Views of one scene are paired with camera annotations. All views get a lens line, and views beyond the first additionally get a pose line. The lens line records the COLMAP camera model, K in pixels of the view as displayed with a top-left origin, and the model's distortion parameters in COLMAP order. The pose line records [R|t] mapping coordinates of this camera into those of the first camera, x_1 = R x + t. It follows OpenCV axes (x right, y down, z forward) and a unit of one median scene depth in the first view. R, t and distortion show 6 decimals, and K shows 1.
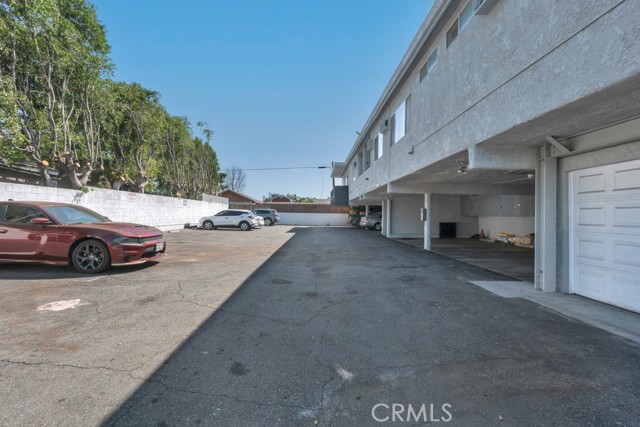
lens RADIAL K [[290.9, 0, 318.7], [0, 290.9, 214.2], [0, 0, 1]] dist [0.006012, -0.001822]
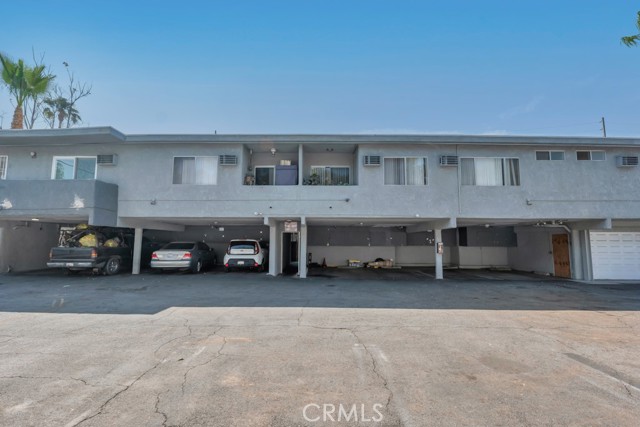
lens RADIAL K [[290.9, 0, 318.4], [0, 290.9, 212.9], [0, 0, 1]] dist [0.006012, -0.001822]
pose [[0.012187, 0.087492, 0.996091, -1.710700], [-0.007651, 0.996144, -0.087403, -0.068305], [-0.999896, -0.006556, 0.012809, 3.199901]]
